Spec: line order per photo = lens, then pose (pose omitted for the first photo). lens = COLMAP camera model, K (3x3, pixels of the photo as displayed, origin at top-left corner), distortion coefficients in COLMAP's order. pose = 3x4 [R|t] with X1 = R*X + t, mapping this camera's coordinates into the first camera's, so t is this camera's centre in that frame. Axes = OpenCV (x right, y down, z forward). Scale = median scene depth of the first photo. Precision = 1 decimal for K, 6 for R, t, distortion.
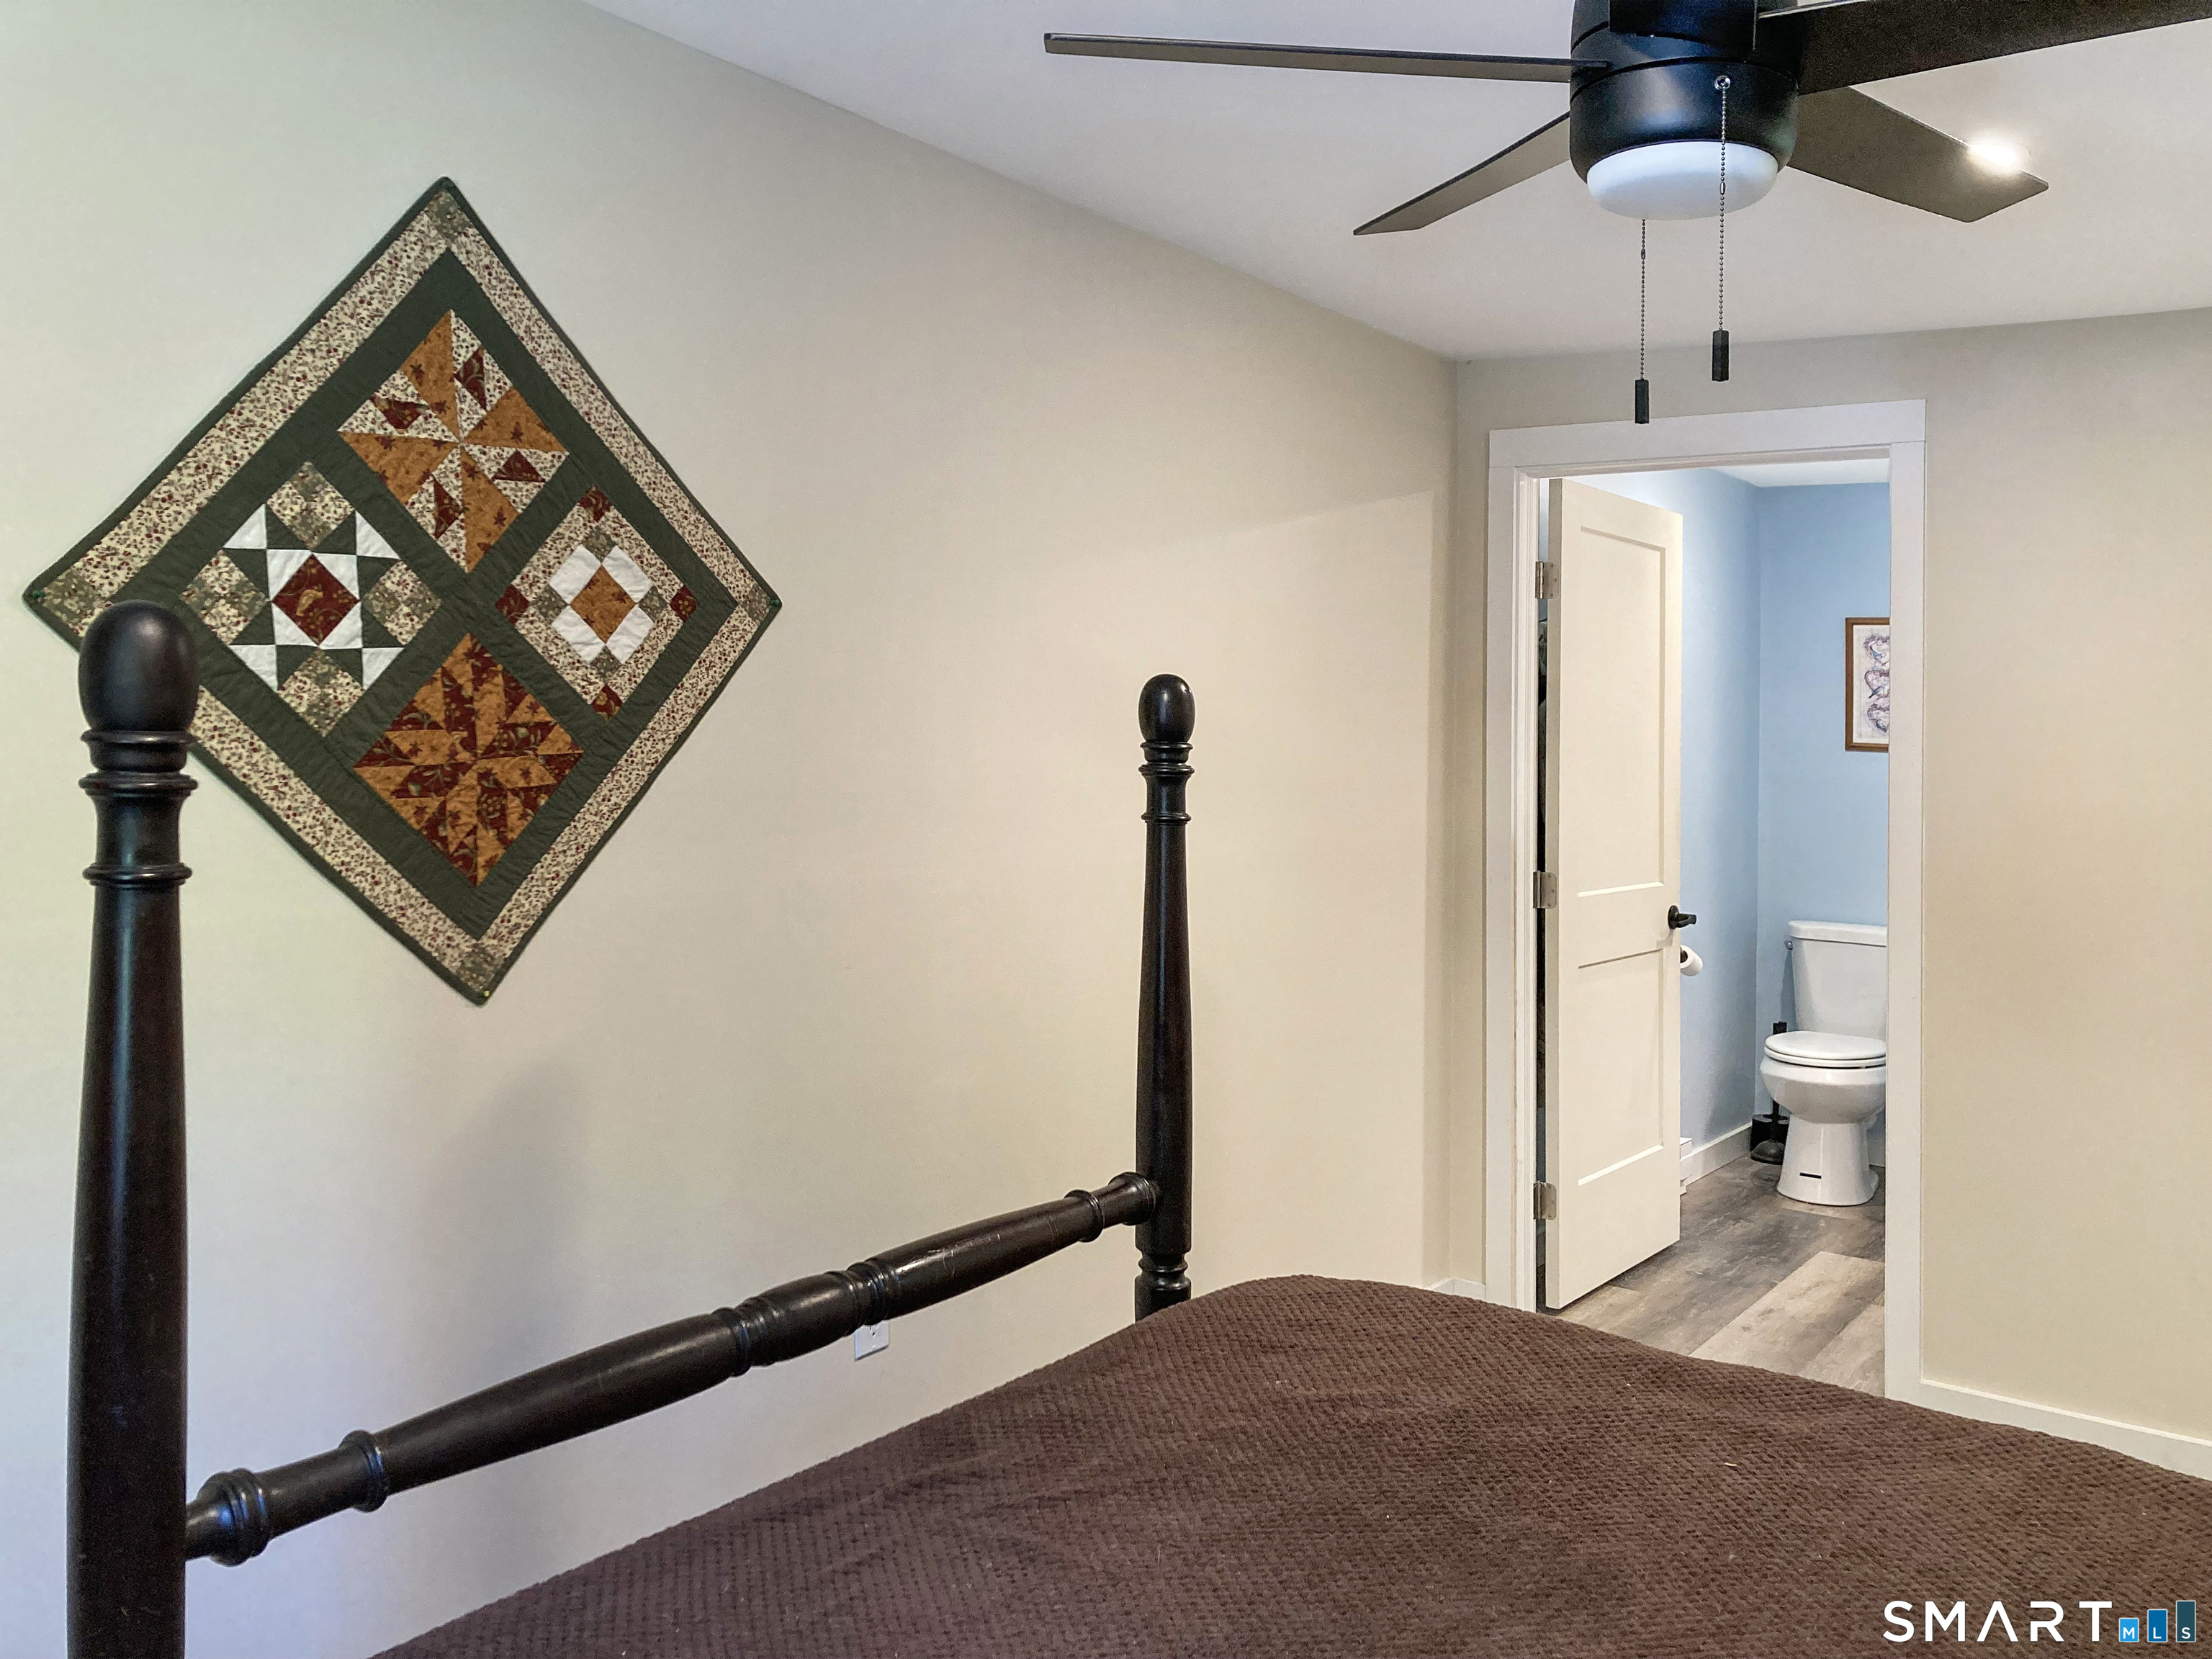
lens RADIAL K [[1838.7, 0, 1104.2], [0, 1838.7, 817.1], [0, 0, 1]] dist [0.011752, 0.014028]
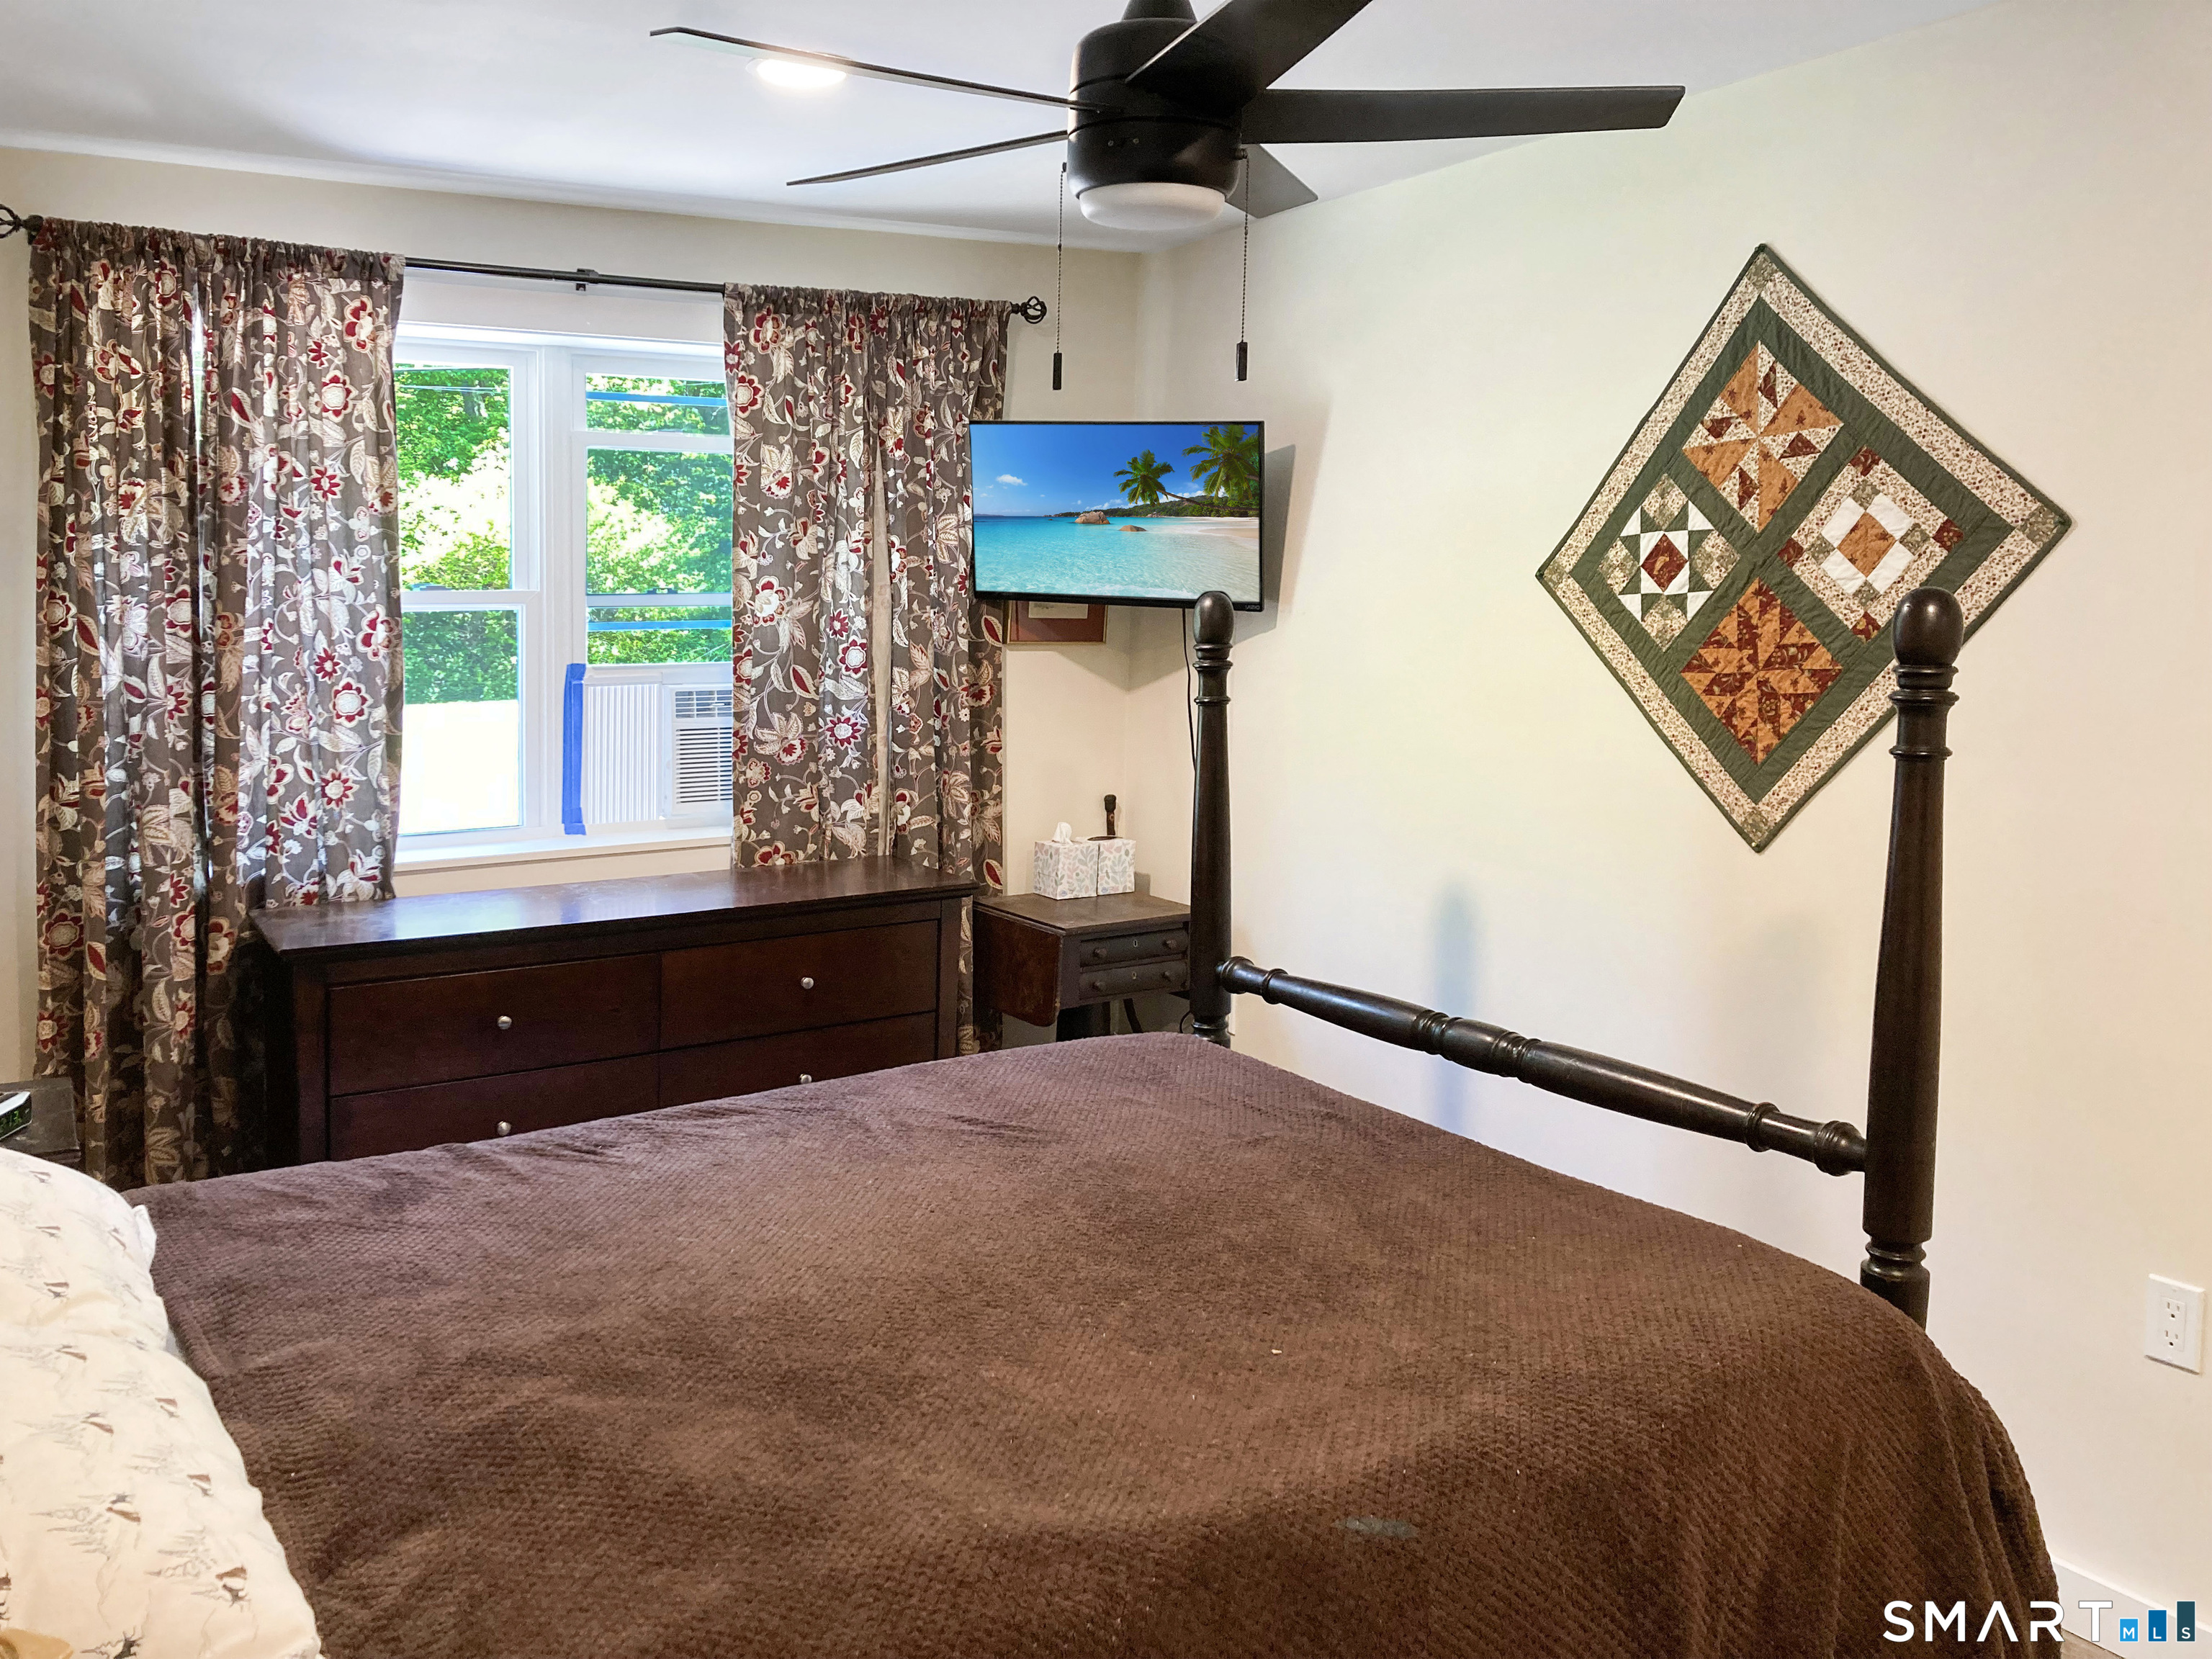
lens RADIAL K [[1838.7, 0, 1105.1], [0, 1838.7, 836.6], [0, 0, 1]] dist [0.011752, 0.014028]
pose [[-0.371486, 0.094002, -0.923668, 1.100907], [-0.058010, 0.990567, 0.124141, -0.050755], [0.926625, 0.099698, -0.362529, 1.058679]]
